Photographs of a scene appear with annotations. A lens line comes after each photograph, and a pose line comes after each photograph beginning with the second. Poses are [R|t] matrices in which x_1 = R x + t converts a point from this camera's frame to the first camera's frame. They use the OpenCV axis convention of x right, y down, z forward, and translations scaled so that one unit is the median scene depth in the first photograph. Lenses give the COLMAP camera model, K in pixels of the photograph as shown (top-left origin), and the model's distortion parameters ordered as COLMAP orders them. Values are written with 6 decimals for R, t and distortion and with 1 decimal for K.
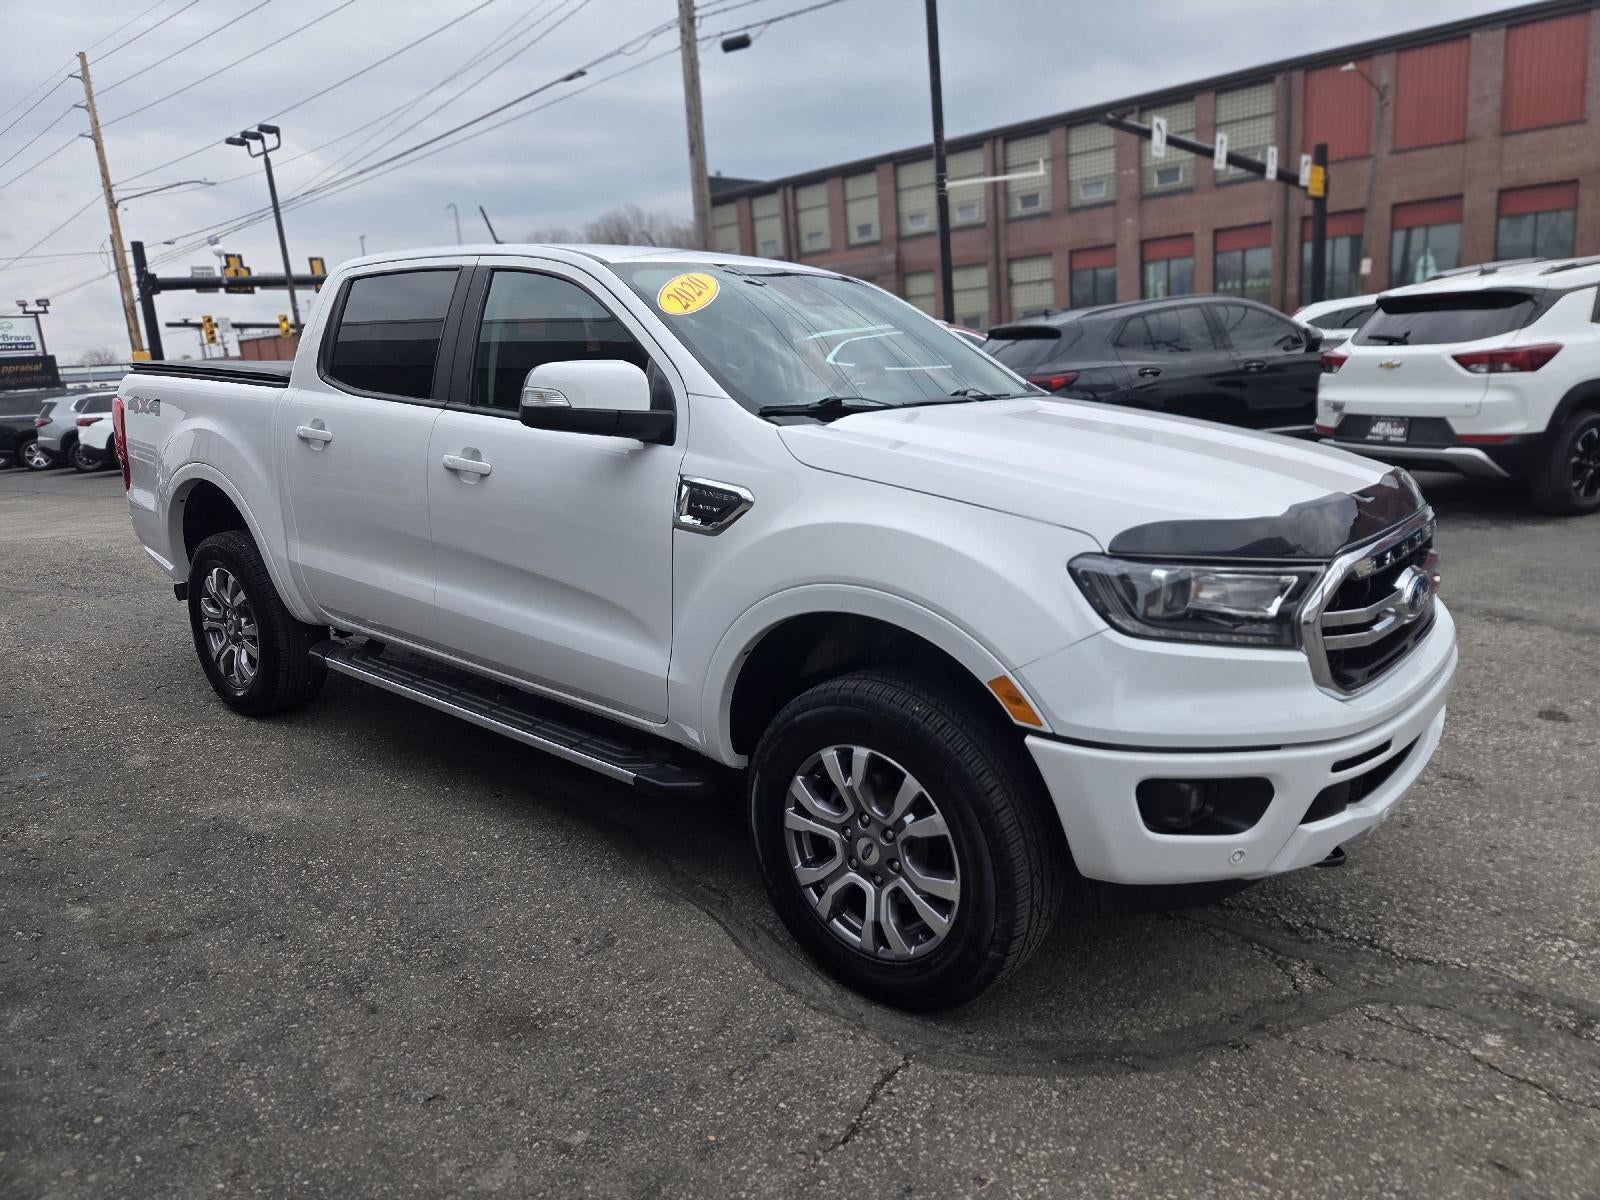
lens RADIAL K [[1068.7, 0, 795.0], [0, 1068.7, 582.8], [0, 0, 1]] dist [0.076860, -0.068463]
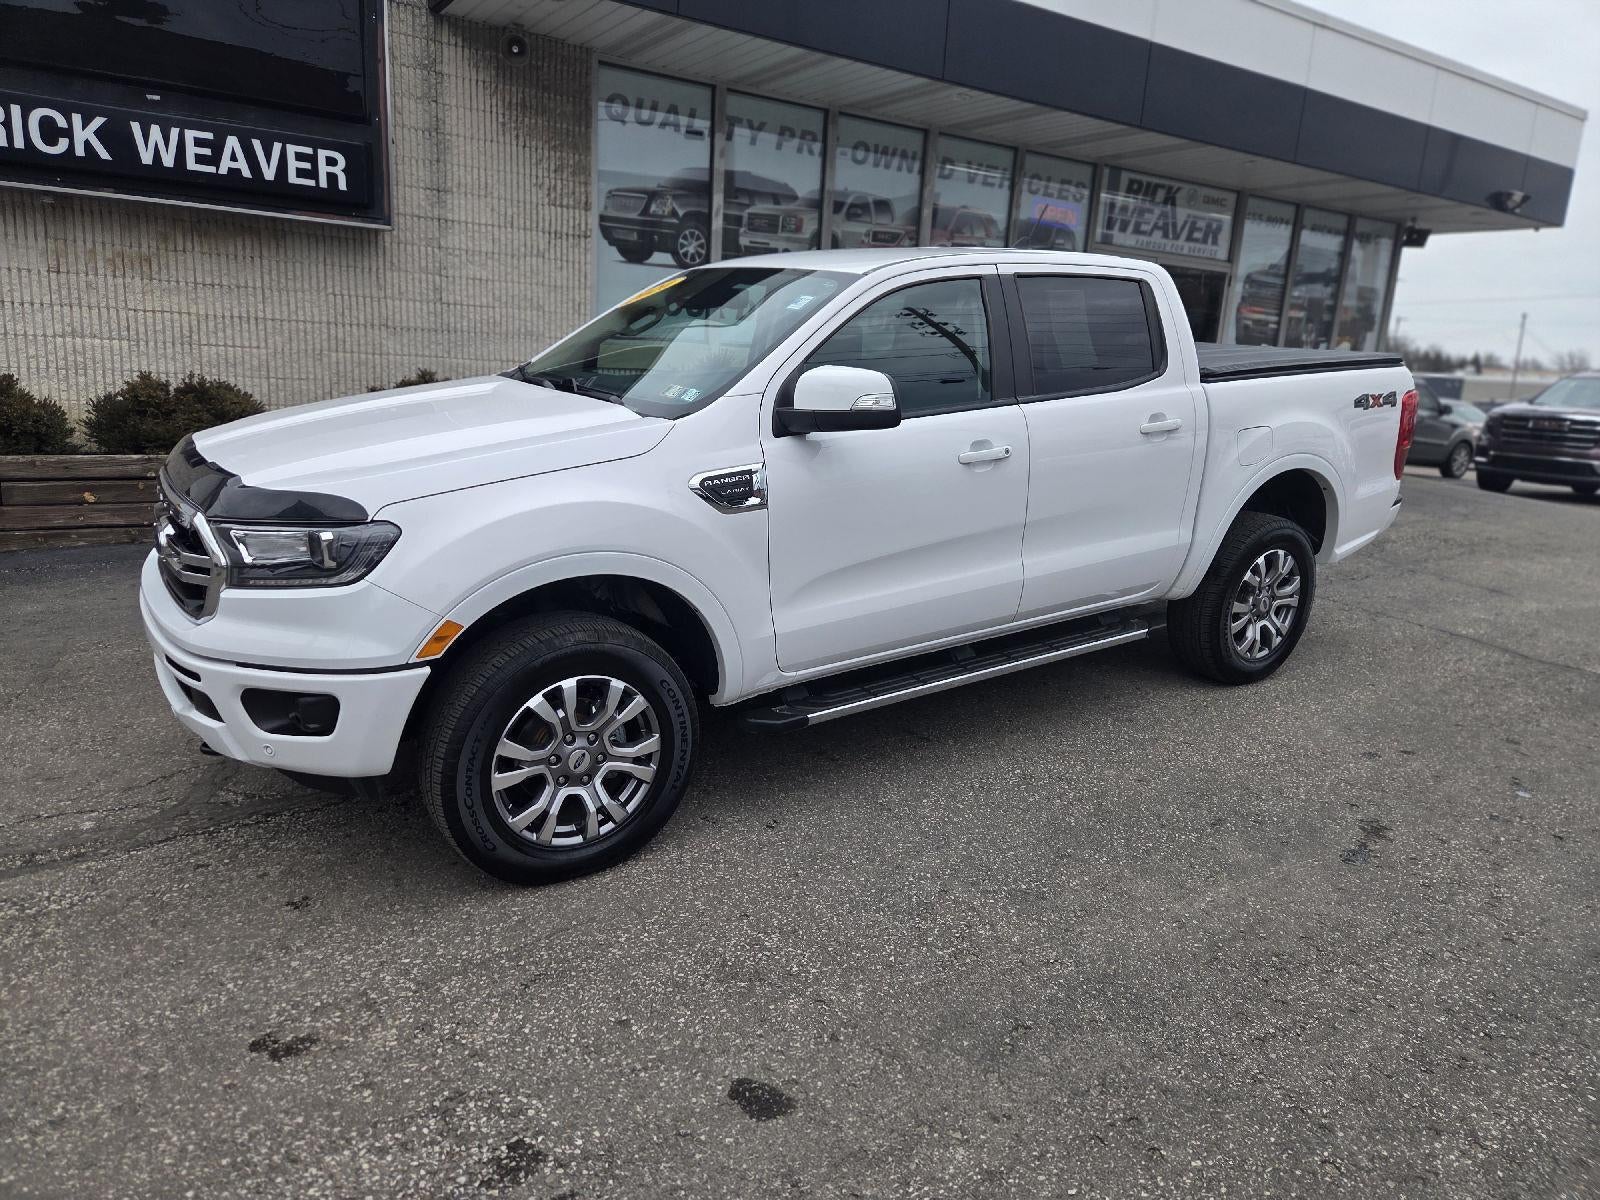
lens RADIAL K [[1062.4, 0, 796.7], [0, 1062.4, 590.4], [0, 0, 1]] dist [0.077852, -0.053685]
pose [[-0.268805, 0.262568, -0.926716, 1.004802], [-0.229686, 0.916897, 0.326410, -0.333210], [0.935408, 0.300594, -0.186158, 1.257906]]
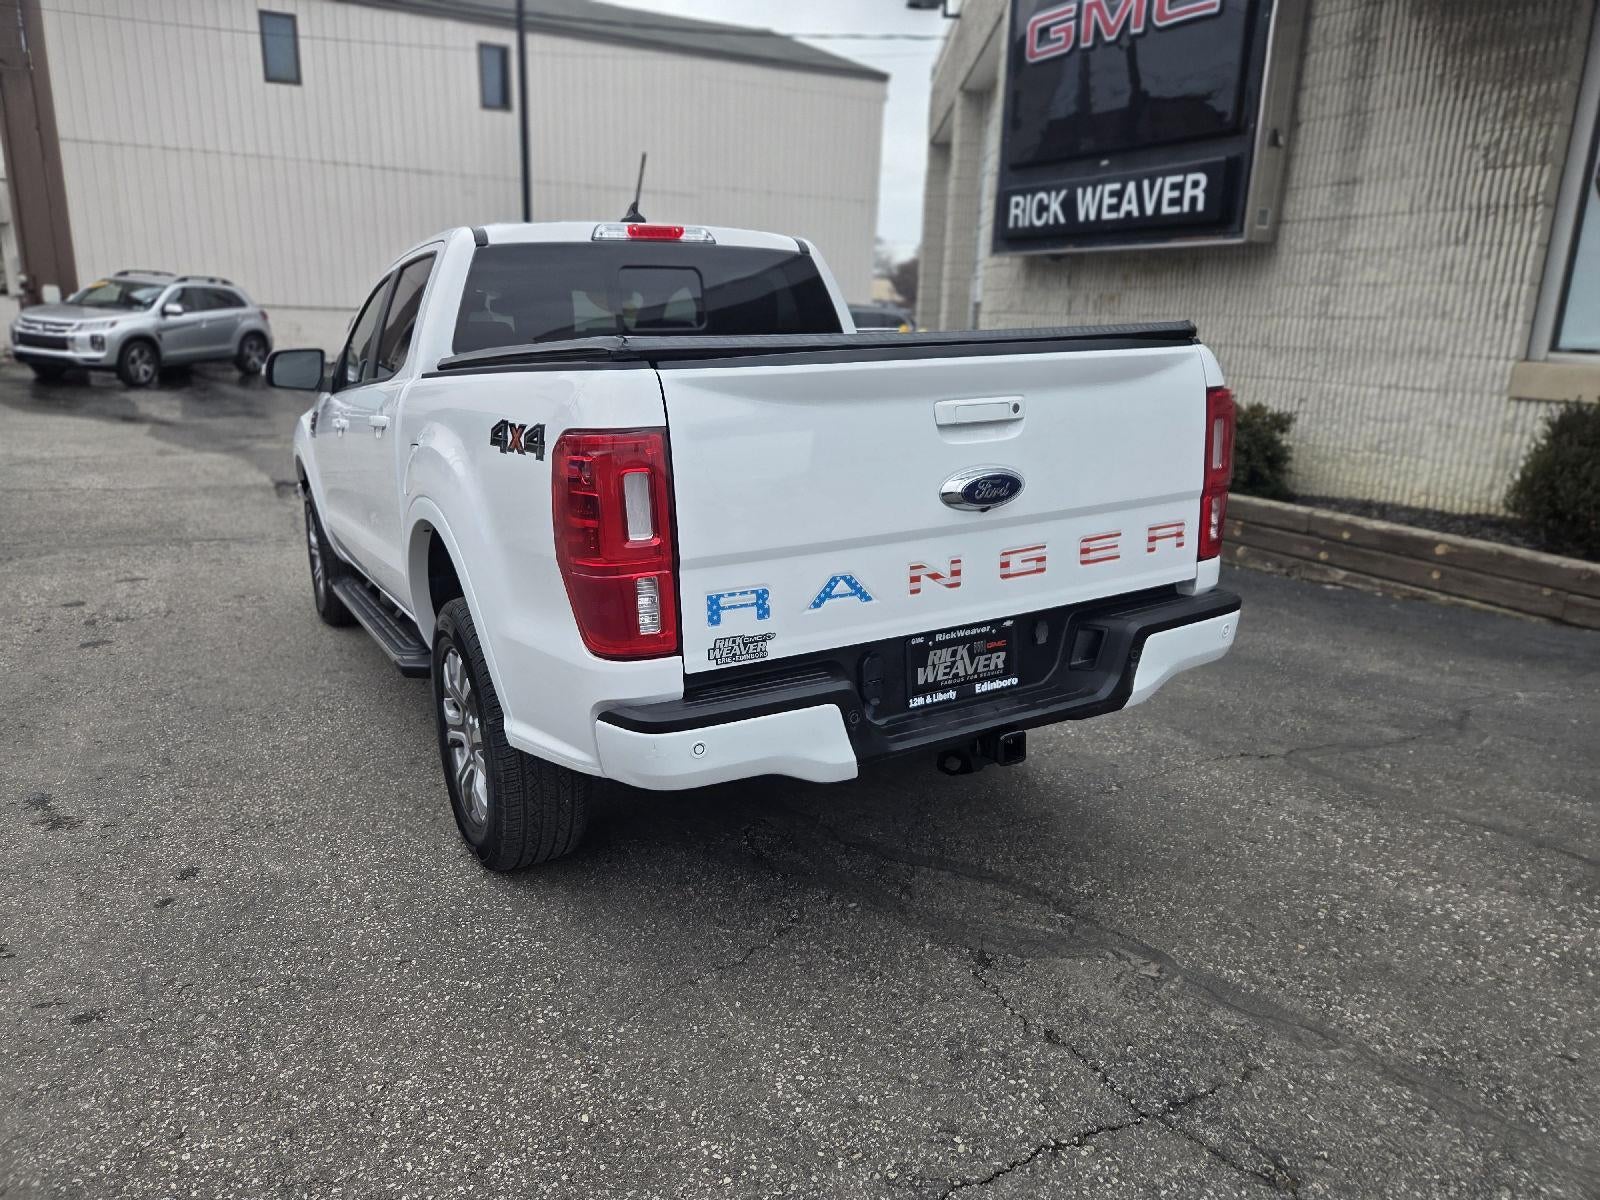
lens RADIAL K [[1080.8, 0, 796.6], [0, 1080.8, 599.4], [0, 0, 1]] dist [0.075277, -0.066388]
pose [[-0.937269, -0.043310, 0.345907, -0.819363], [0.110345, 0.904376, 0.412223, -0.429971], [-0.330683, 0.424533, -0.842865, 2.101914]]
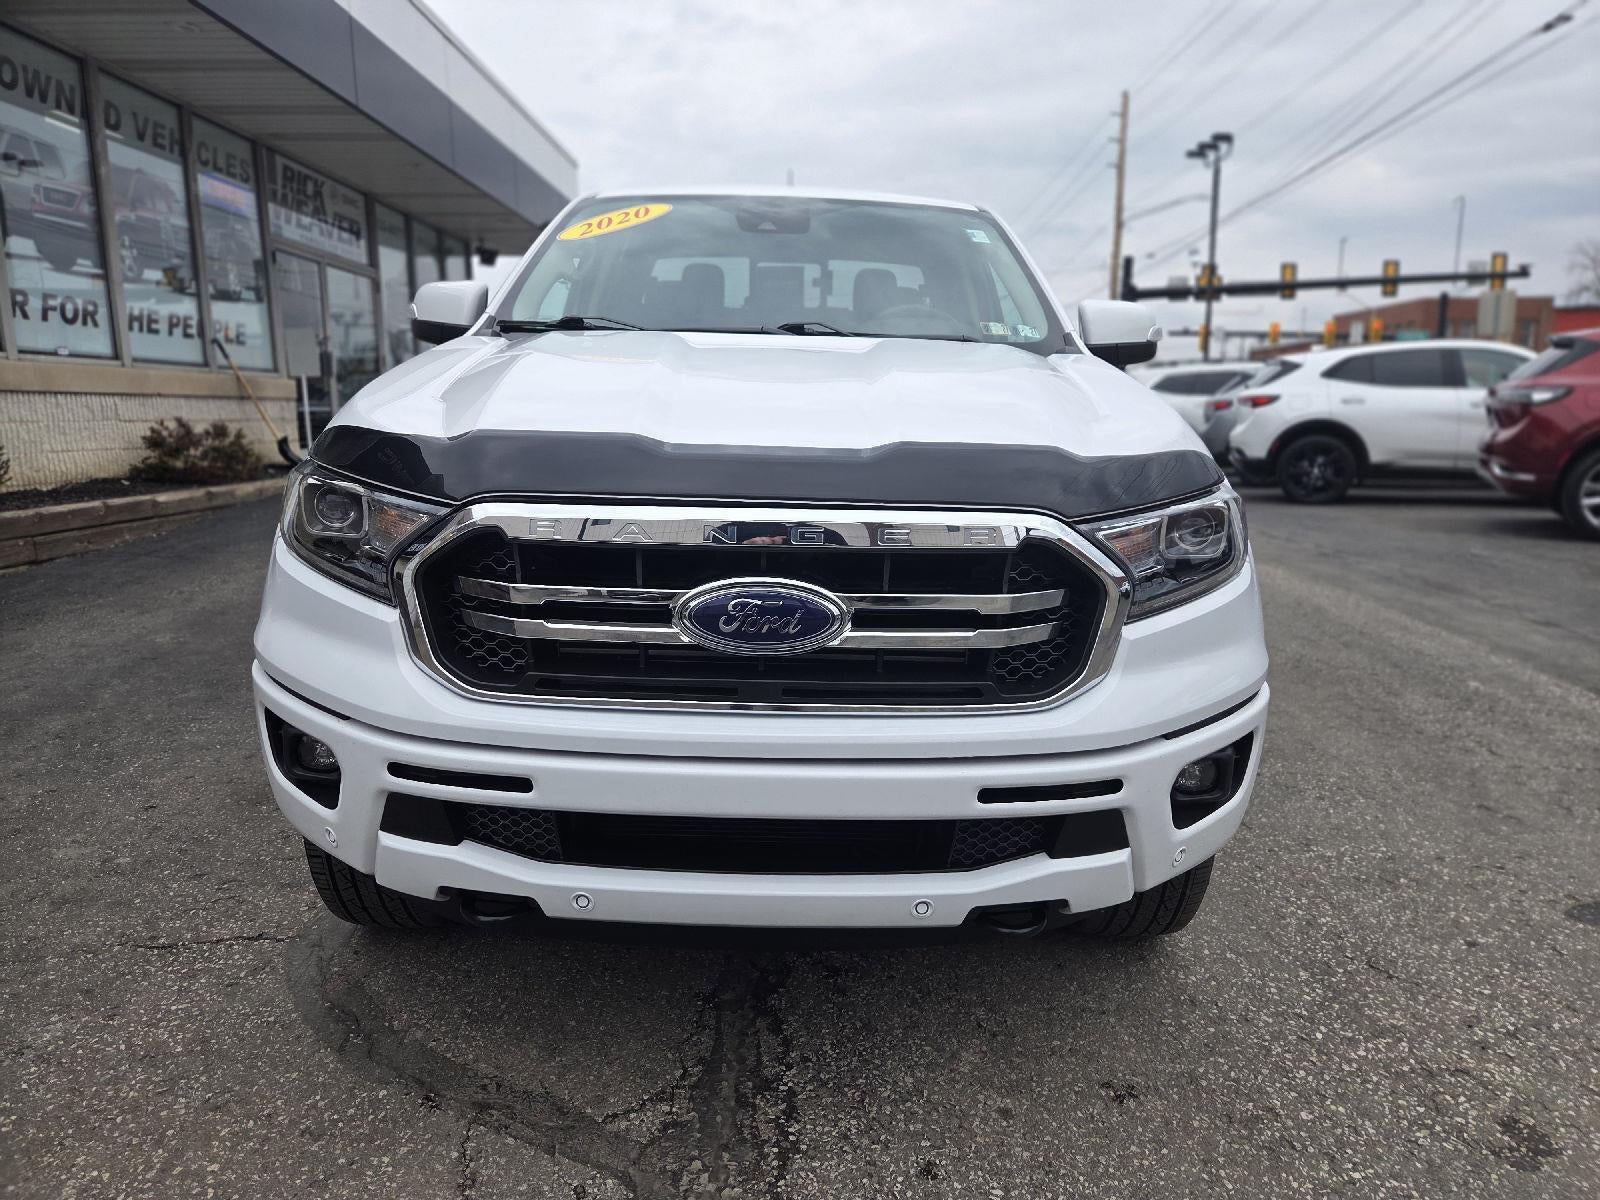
lens RADIAL K [[1065.0, 0, 813.9], [0, 1065.0, 602.7], [0, 0, 1]] dist [0.057230, -0.040273]
pose [[0.651252, 0.200479, -0.731901, 0.675945], [-0.194818, 0.976317, 0.094077, -0.039990], [0.733429, 0.081319, 0.674885, 0.390318]]
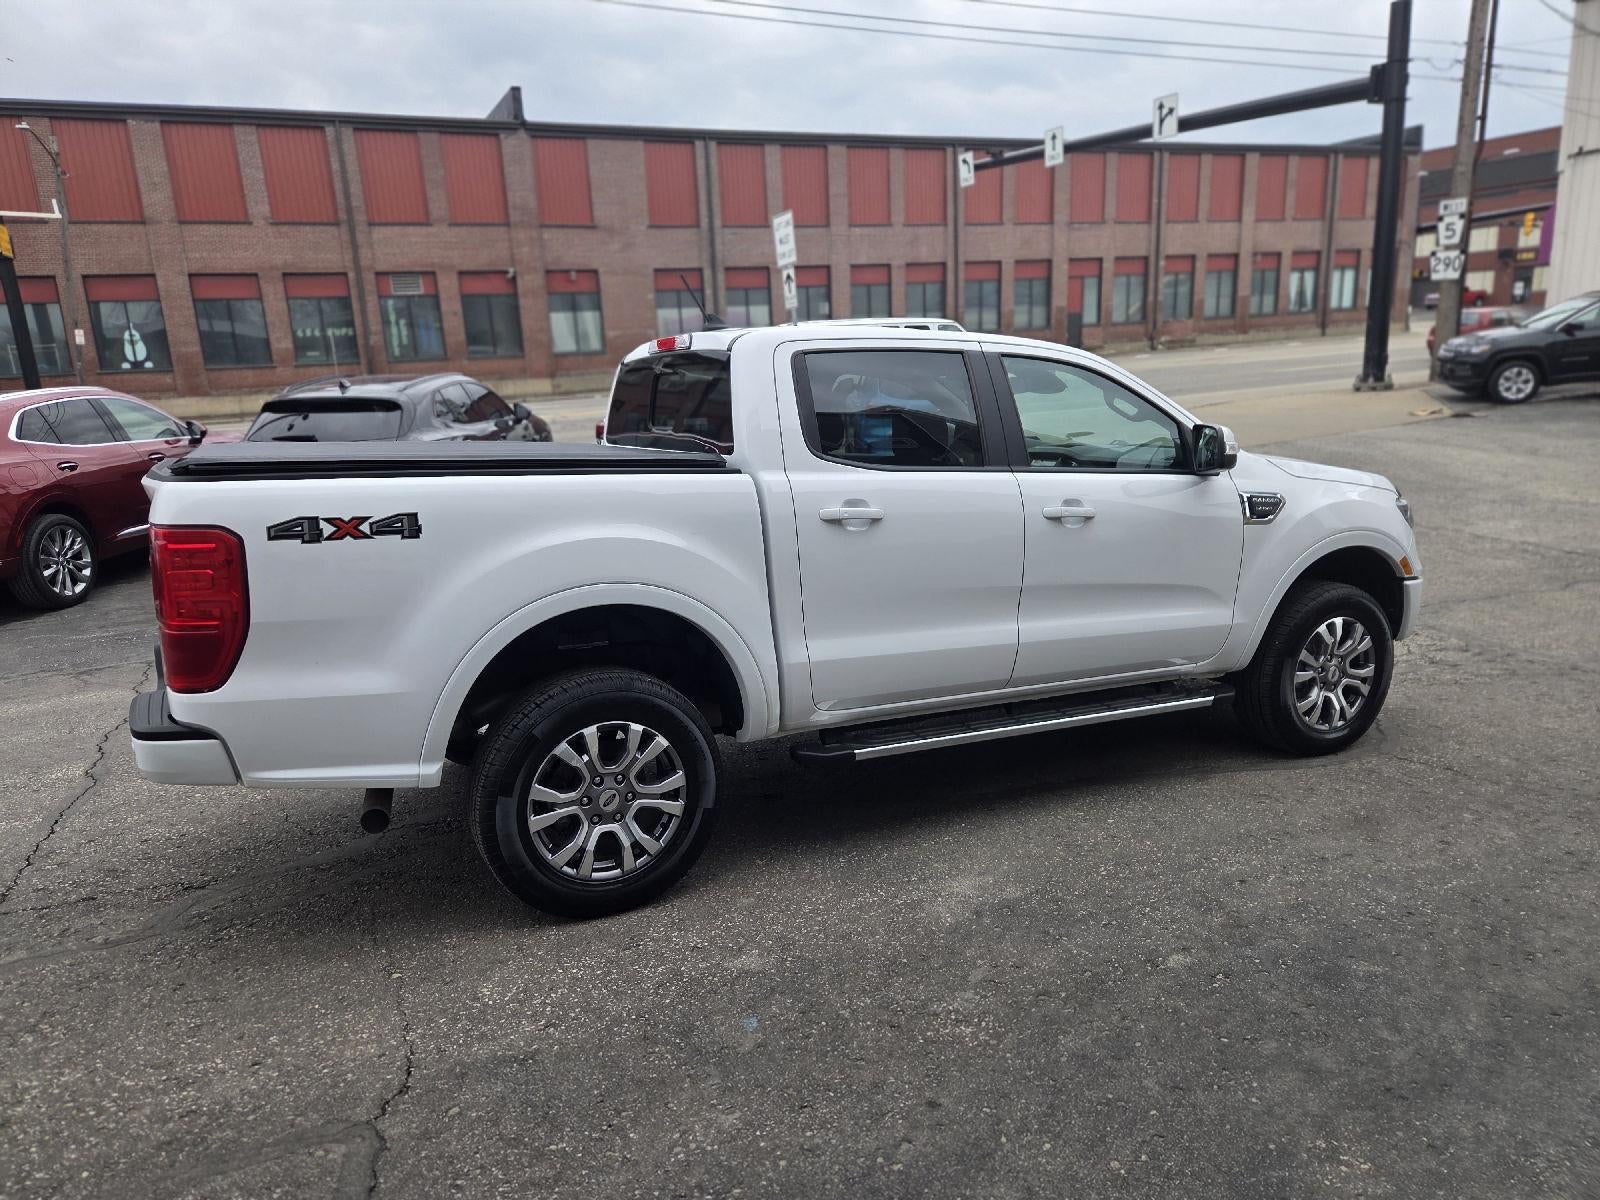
lens RADIAL K [[1062.0, 0, 776.6], [0, 1062.0, 601.4], [0, 0, 1]] dist [0.077134, -0.060683]
pose [[0.410105, -0.163493, 0.897265, -1.316827], [0.204373, 0.975257, 0.084293, -0.154851], [-0.888845, 0.148807, 0.433371, 0.662724]]
